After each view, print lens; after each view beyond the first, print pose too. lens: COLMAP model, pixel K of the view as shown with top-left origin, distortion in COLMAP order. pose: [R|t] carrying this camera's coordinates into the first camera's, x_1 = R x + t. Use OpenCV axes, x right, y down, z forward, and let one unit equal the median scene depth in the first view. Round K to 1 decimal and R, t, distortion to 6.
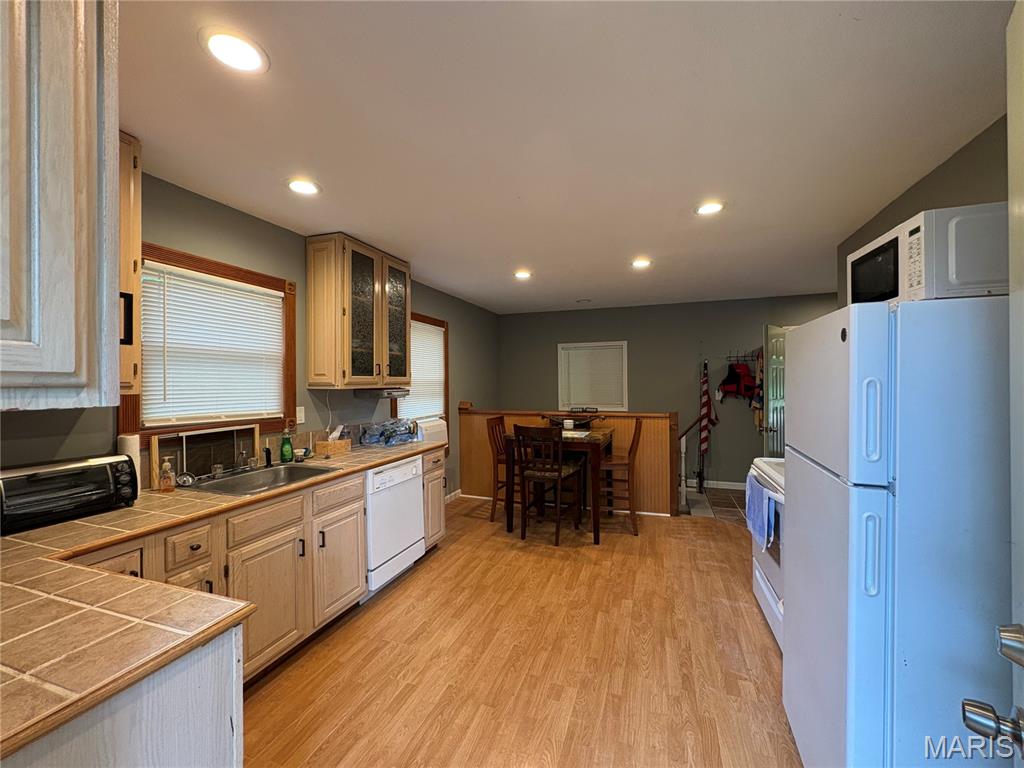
lens RADIAL K [[408.9, 0, 513.1], [0, 408.9, 382.5], [0, 0, 1]] dist [-0.000798, 0.000707]
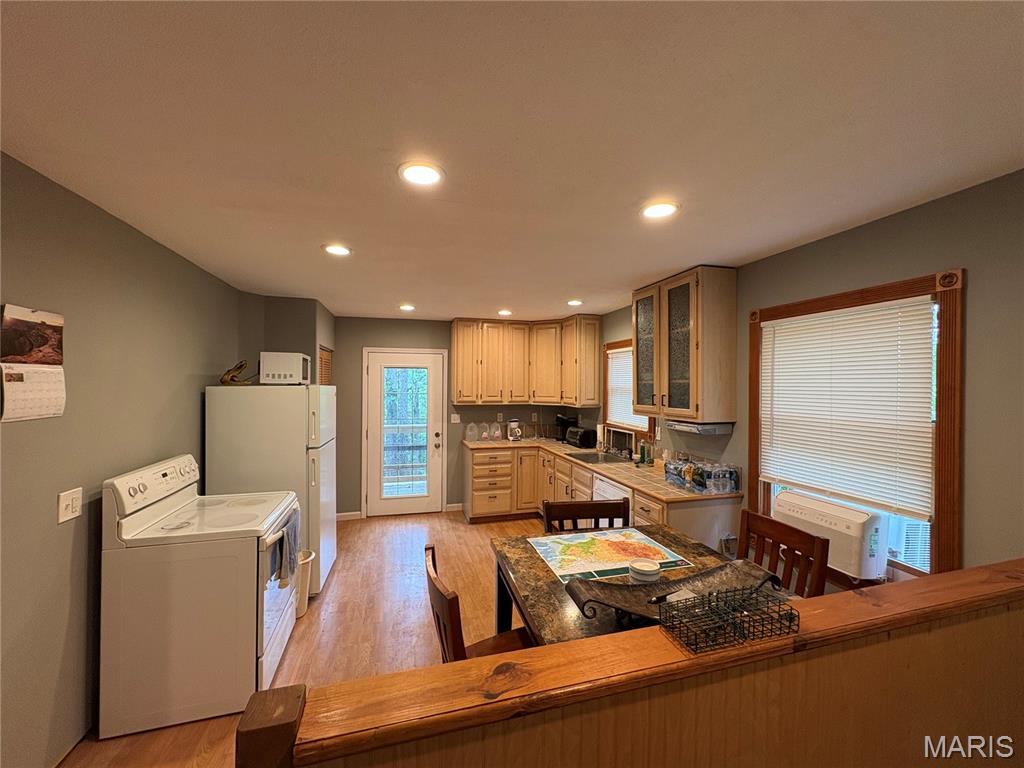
lens RADIAL K [[408.9, 0, 512.7], [0, 408.9, 382.2], [0, 0, 1]] dist [-0.000798, 0.000707]
pose [[-0.814251, -0.003933, -0.580499, 0.662138], [-0.002762, 0.999992, -0.002899, -0.084930], [0.580506, -0.000757, -0.814256, 1.927647]]
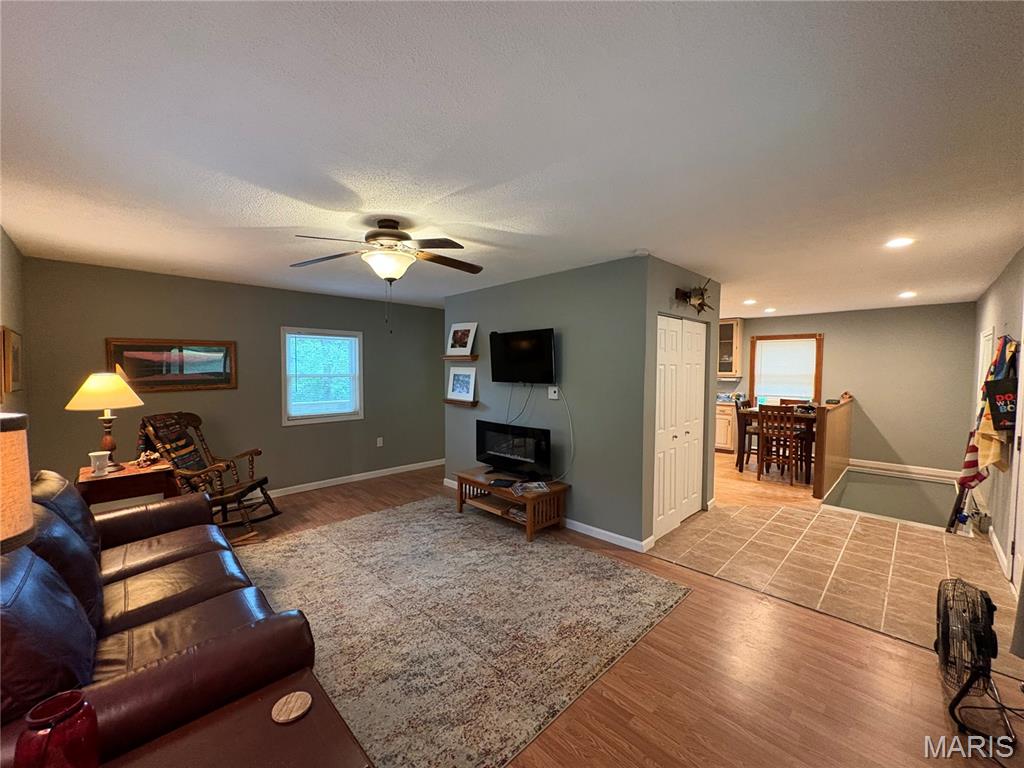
lens RADIAL K [[408.9, 0, 515.8], [0, 408.9, 383.3], [0, 0, 1]] dist [-0.000798, 0.000707]
pose [[-0.429485, 0.037656, -0.902289, 2.849786], [-0.003938, 0.999043, 0.043568, -0.057456], [0.903066, 0.022265, -0.428925, 1.182790]]
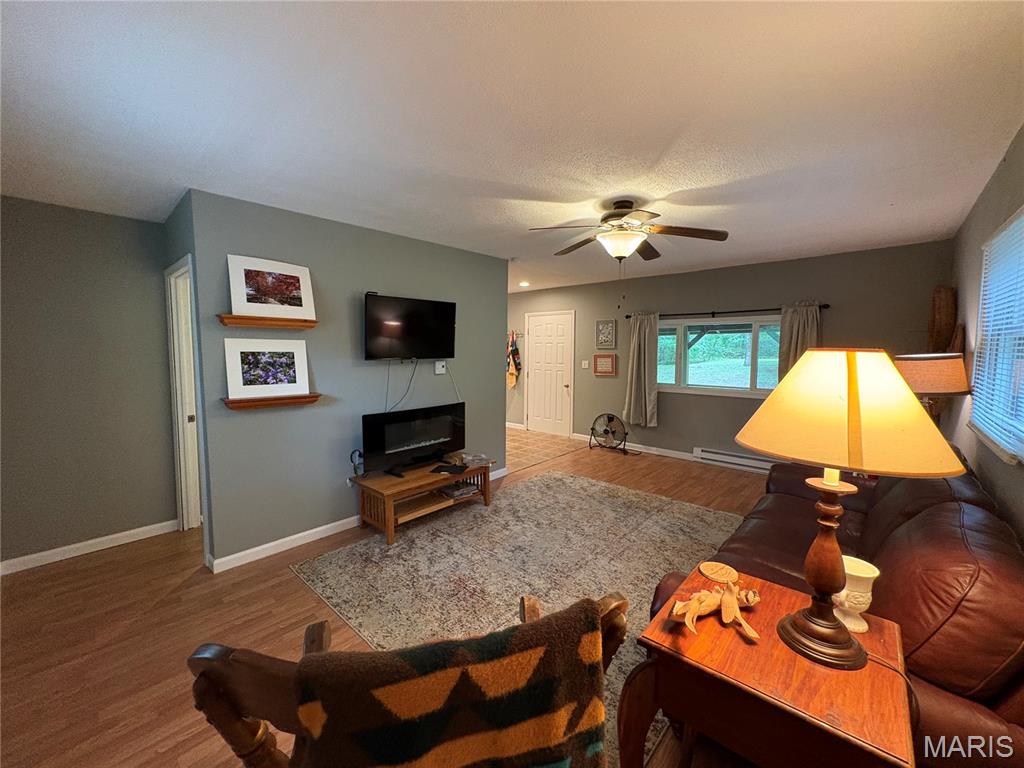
lens RADIAL K [[408.9, 0, 510.5], [0, 408.9, 382.7], [0, 0, 1]] dist [-0.000798, 0.000707]
pose [[0.920660, 0.039747, -0.388337, 2.244096], [-0.007021, 0.996328, 0.085330, -0.030647], [0.390303, -0.075834, 0.917558, -0.609246]]
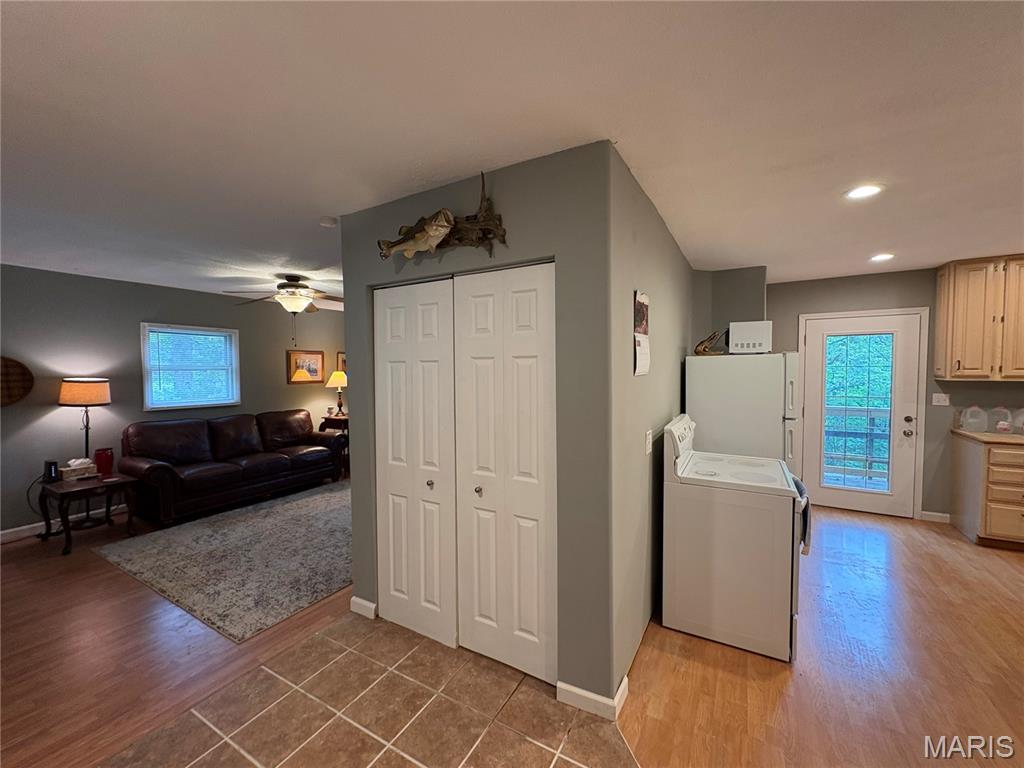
lens RADIAL K [[408.9, 0, 513.5], [0, 408.9, 382.3], [0, 0, 1]] dist [-0.000798, 0.000707]
pose [[-0.983867, 0.004020, 0.178856, 0.990705], [0.011200, 0.999170, 0.039152, -0.050180], [-0.178550, 0.040524, -0.983096, 1.871666]]
